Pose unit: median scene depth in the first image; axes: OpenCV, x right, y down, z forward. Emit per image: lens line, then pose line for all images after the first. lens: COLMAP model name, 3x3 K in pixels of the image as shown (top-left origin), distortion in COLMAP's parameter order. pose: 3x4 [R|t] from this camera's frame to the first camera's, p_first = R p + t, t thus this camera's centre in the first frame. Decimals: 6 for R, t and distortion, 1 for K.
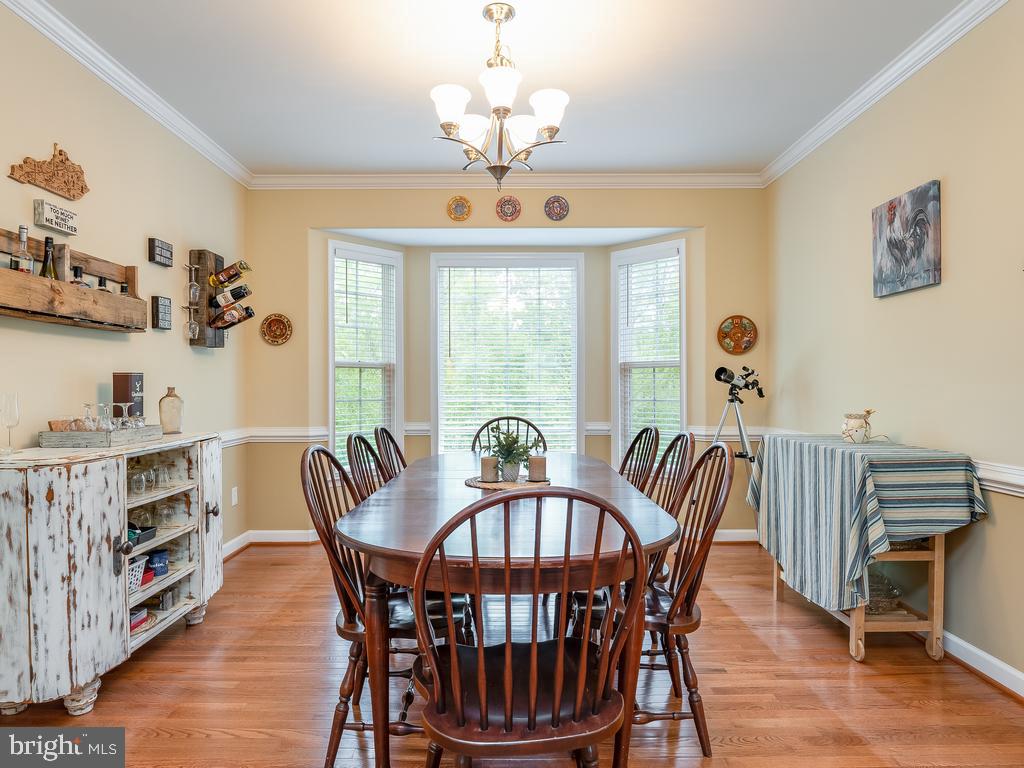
lens RADIAL K [[596.2, 0, 511.5], [0, 596.2, 385.6], [0, 0, 1]] dist [-0.019738, 0.000240]
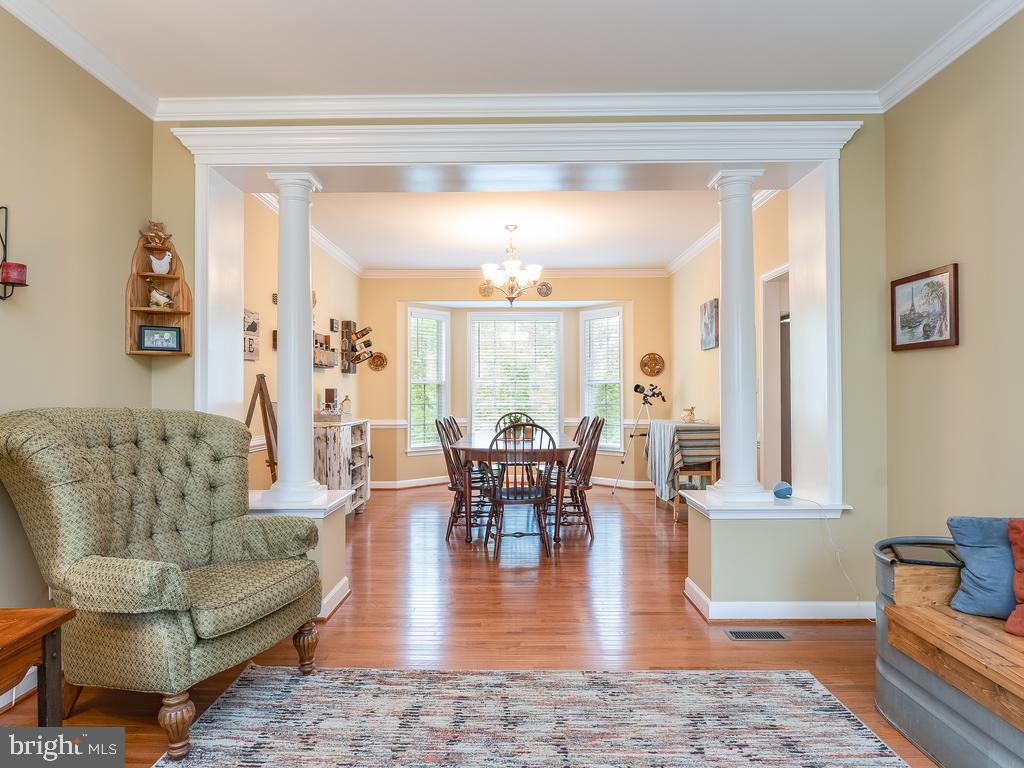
lens RADIAL K [[596.2, 0, 511.0], [0, 596.2, 385.3], [0, 0, 1]] dist [-0.019738, 0.000240]
pose [[0.999894, -0.000269, -0.014541, 0.006779], [0.000027, 0.999861, -0.016649, 0.001289], [0.014544, 0.016647, 0.999756, -0.809072]]
